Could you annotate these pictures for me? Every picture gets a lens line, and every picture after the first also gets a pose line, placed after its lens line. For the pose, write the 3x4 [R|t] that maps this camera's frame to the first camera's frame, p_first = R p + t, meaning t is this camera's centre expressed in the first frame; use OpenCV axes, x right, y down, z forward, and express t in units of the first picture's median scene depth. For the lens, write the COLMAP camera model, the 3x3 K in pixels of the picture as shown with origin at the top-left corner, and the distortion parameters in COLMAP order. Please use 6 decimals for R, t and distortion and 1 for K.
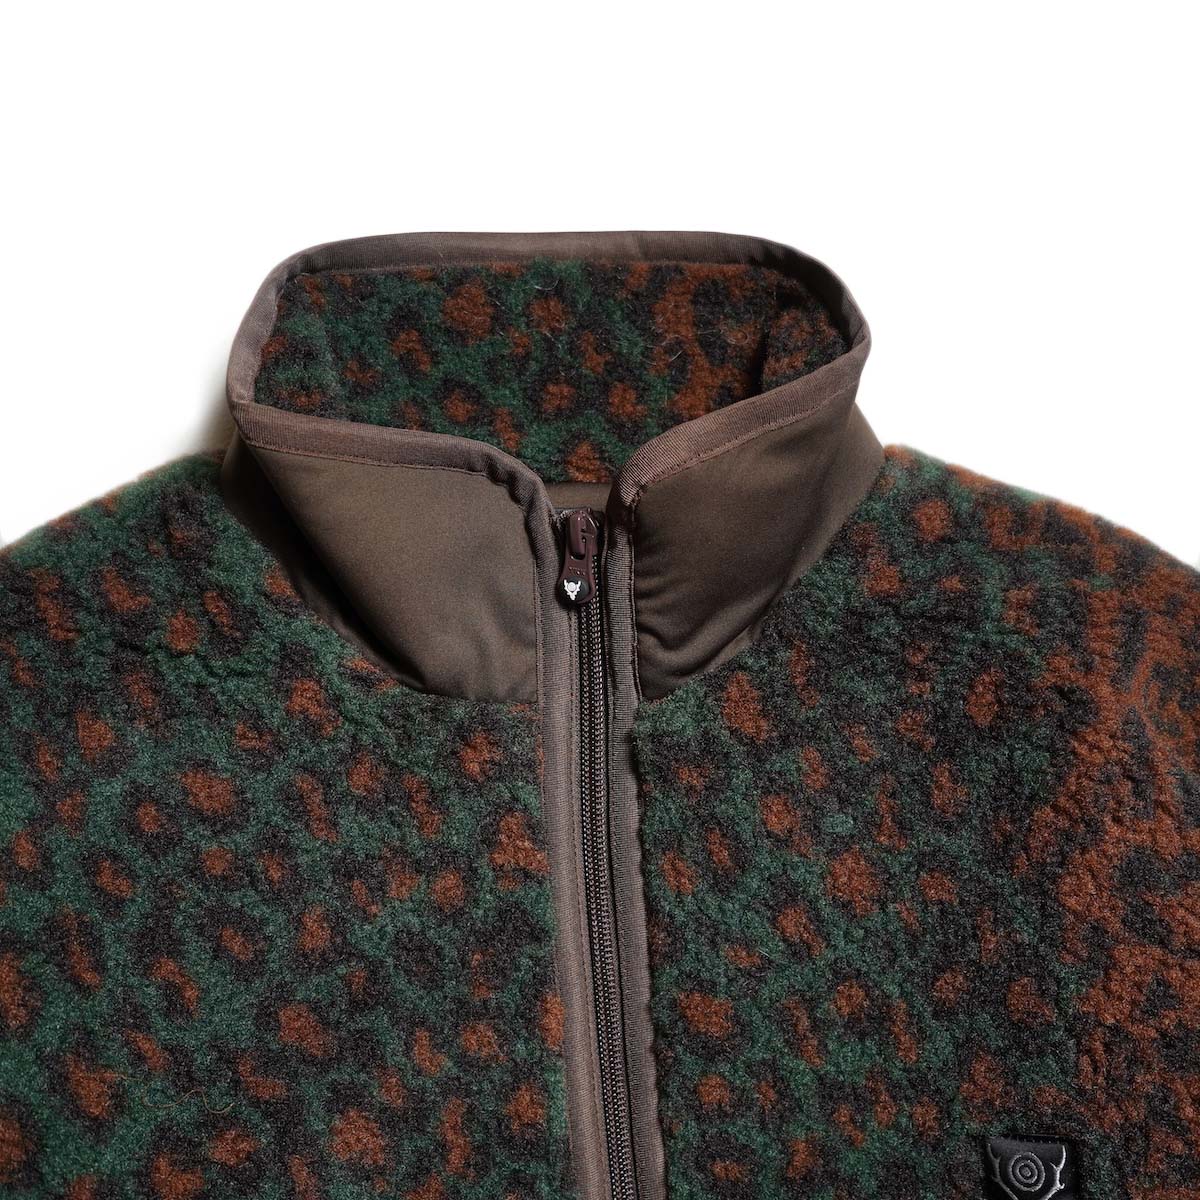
lens RADIAL K [[1491.1, 0, 600.0], [0, 1491.1, 600.0], [0, 0, 1]] dist [-0.011587, 0.063599]
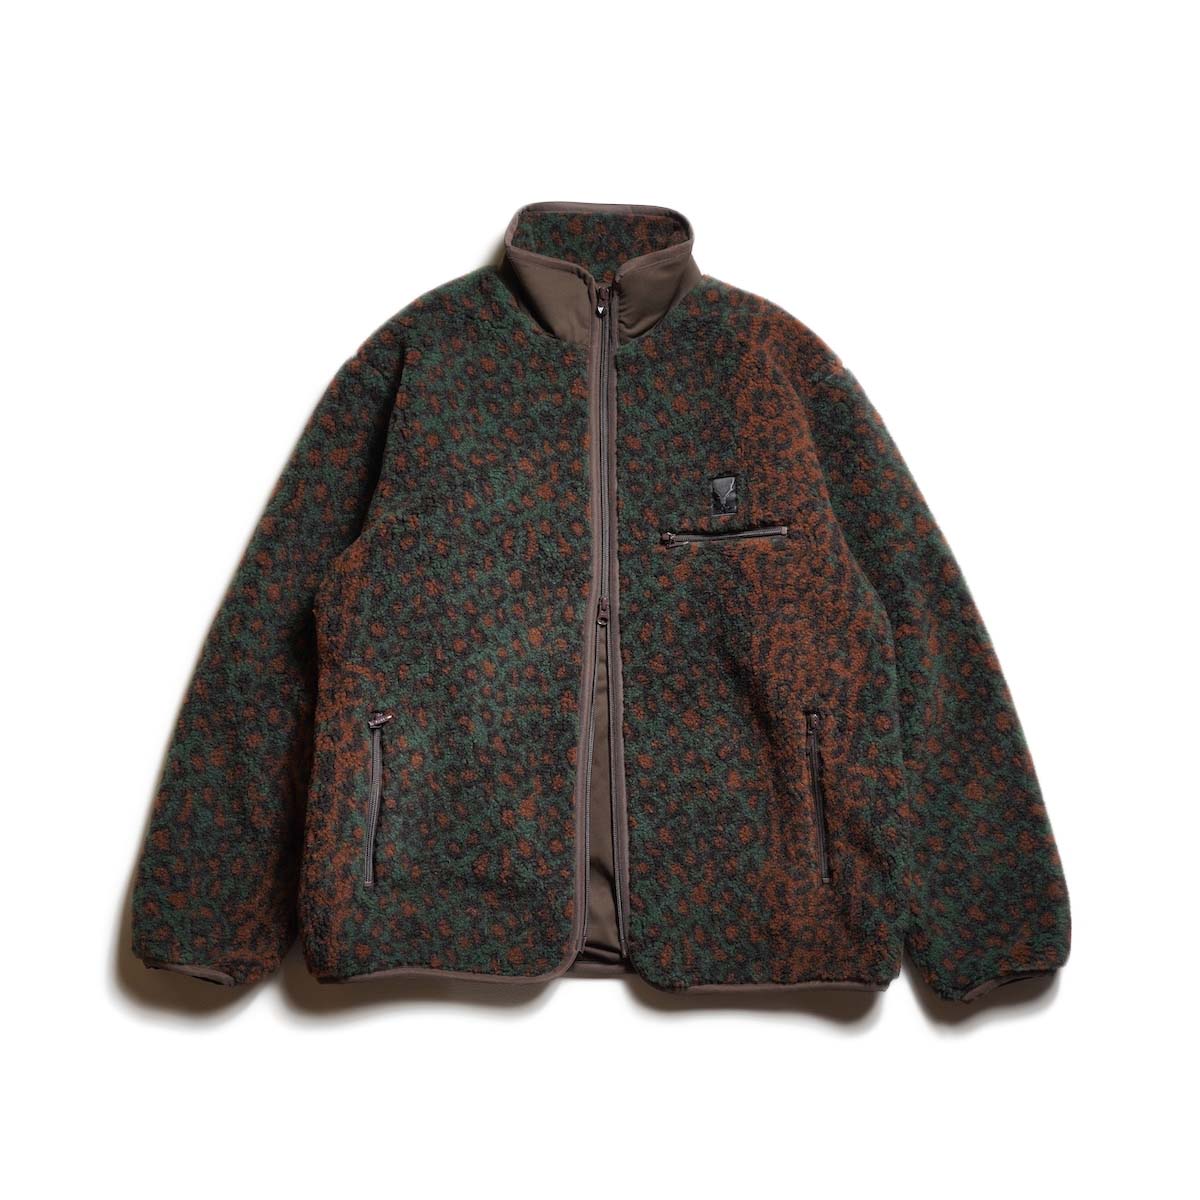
lens RADIAL K [[1491.1, 0, 600.0], [0, 1491.1, 600.0], [0, 0, 1]] dist [-0.011587, 0.063599]
pose [[0.995248, 0.065322, -0.072216, 0.262392], [-0.065975, 0.997799, -0.006689, 0.660425], [0.071620, 0.011421, 0.997367, -2.304717]]
